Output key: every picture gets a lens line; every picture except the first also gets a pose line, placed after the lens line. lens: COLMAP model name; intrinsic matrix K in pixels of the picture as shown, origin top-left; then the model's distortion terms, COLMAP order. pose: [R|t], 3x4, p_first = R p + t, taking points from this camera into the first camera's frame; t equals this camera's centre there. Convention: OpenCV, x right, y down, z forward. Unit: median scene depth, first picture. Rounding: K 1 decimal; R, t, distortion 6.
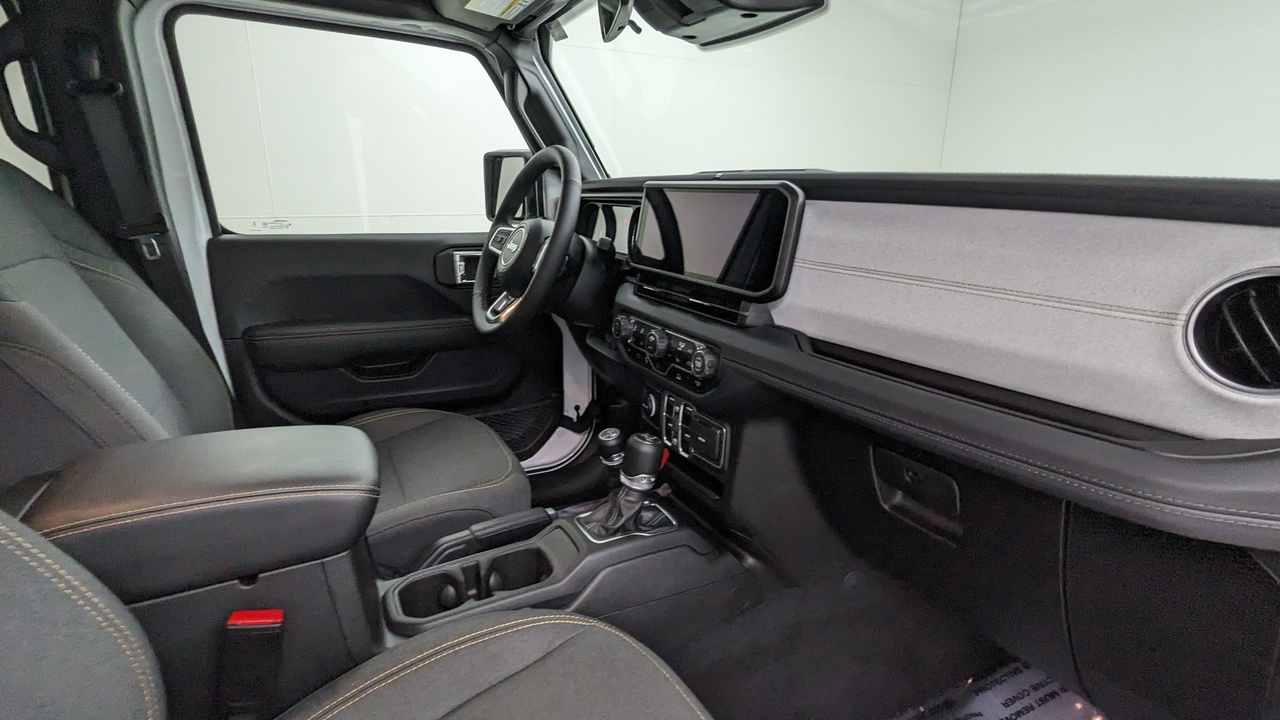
lens RADIAL K [[623.0, 0, 640.5], [0, 623.0, 363.0], [0, 0, 1]] dist [-0.000557, -0.000803]
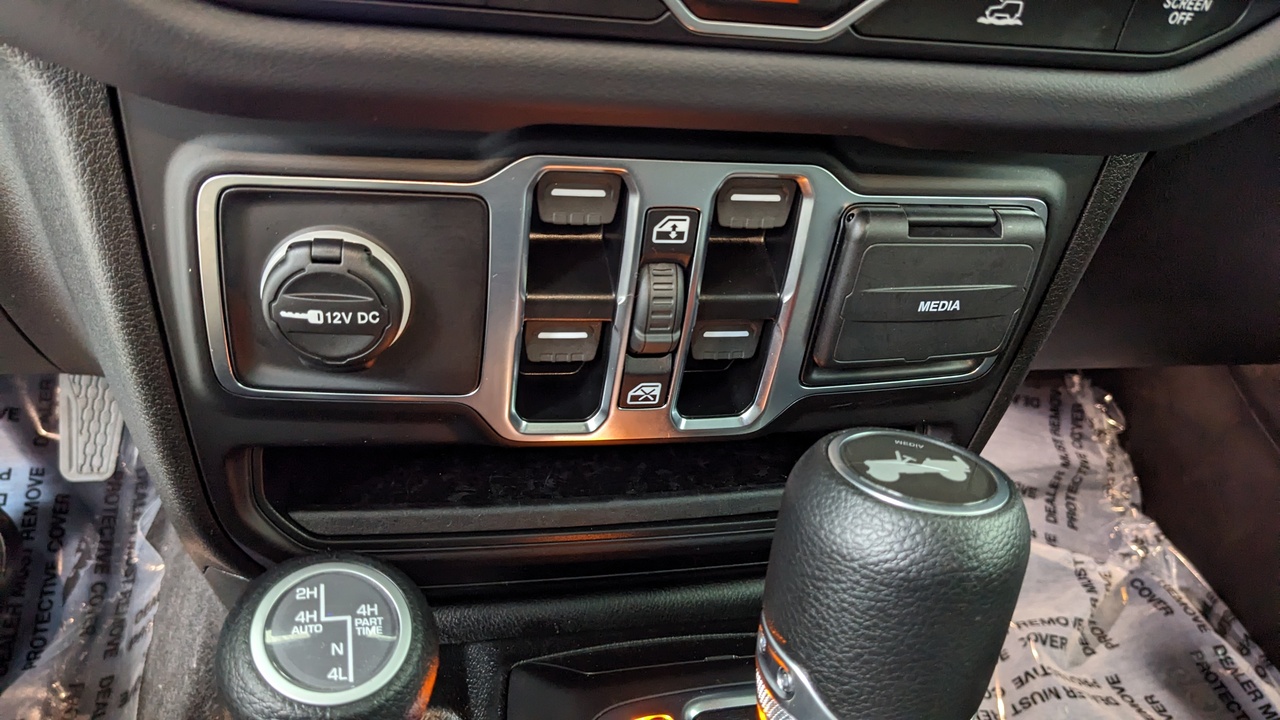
lens RADIAL K [[1028.6, 0, 637.5], [0, 1028.6, 362.9], [0, 0, 1]] dist [0.075368, -0.142849]
pose [[0.282776, -0.523255, 0.803892, -0.196767], [0.133226, 0.851400, 0.507315, -0.041172], [-0.949889, -0.036357, 0.310467, 0.951448]]
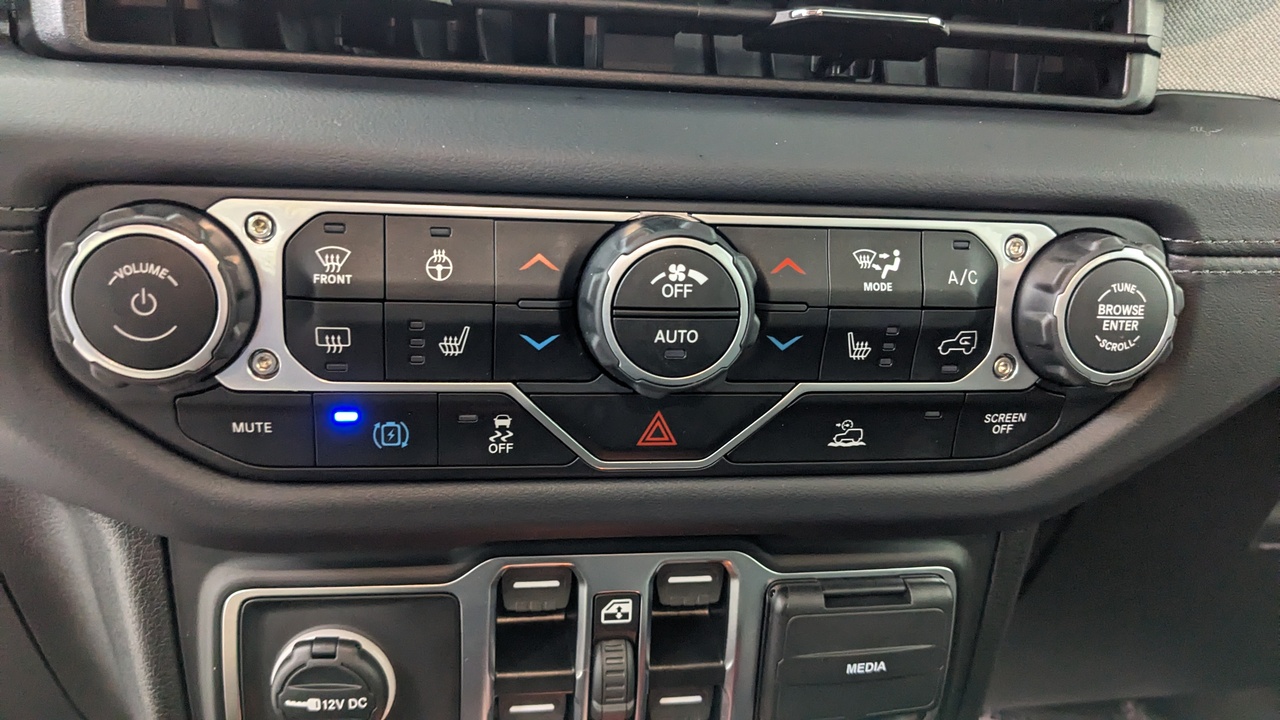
lens RADIAL K [[1028.6, 0, 637.5], [0, 1028.6, 362.9], [0, 0, 1]] dist [0.075368, -0.142849]
pose [[0.323846, -0.272310, 0.906075, -0.226674], [0.202796, 0.955404, 0.214653, -0.075595], [-0.924120, 0.114234, 0.364627, 0.893021]]
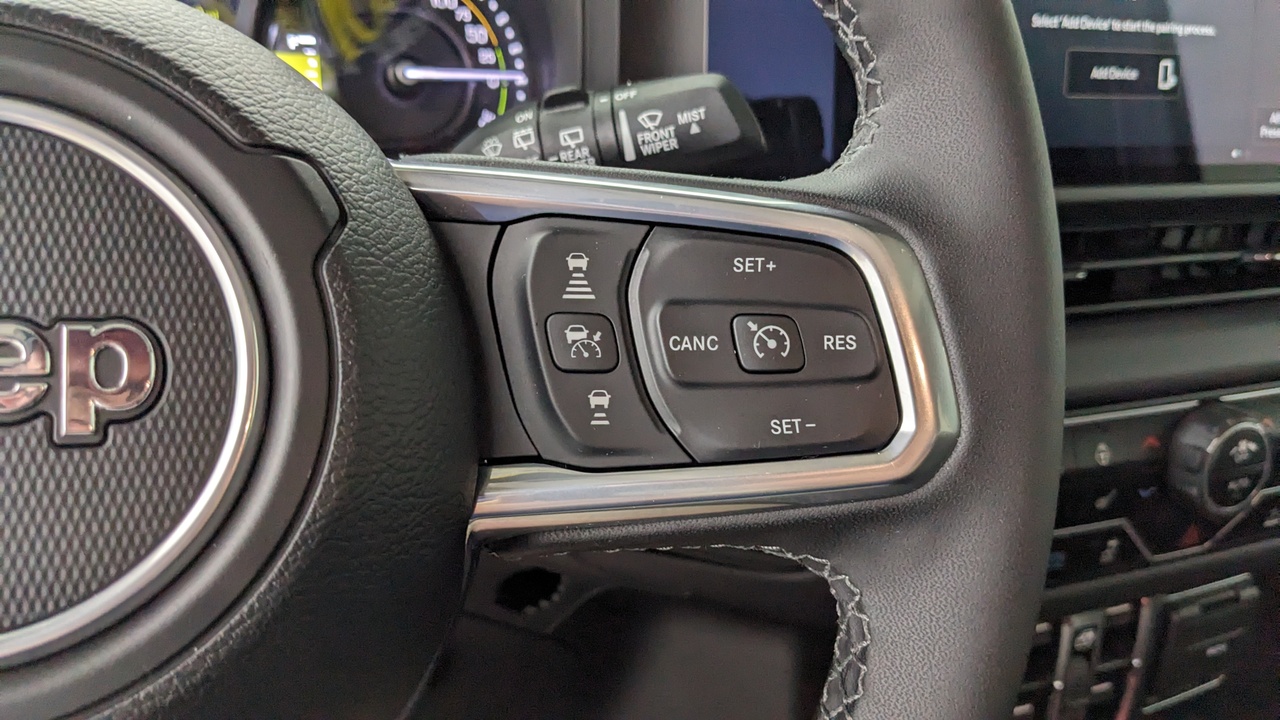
lens RADIAL K [[1045.2, 0, 637.2], [0, 1045.2, 326.5], [0, 0, 1]] dist [-0.002153, -0.001220]
pose [[0.109862, -0.335957, 0.935448, -0.384560], [0.213388, 0.927172, 0.307924, -0.264946], [-0.970771, 0.165785, 0.173550, 1.131417]]
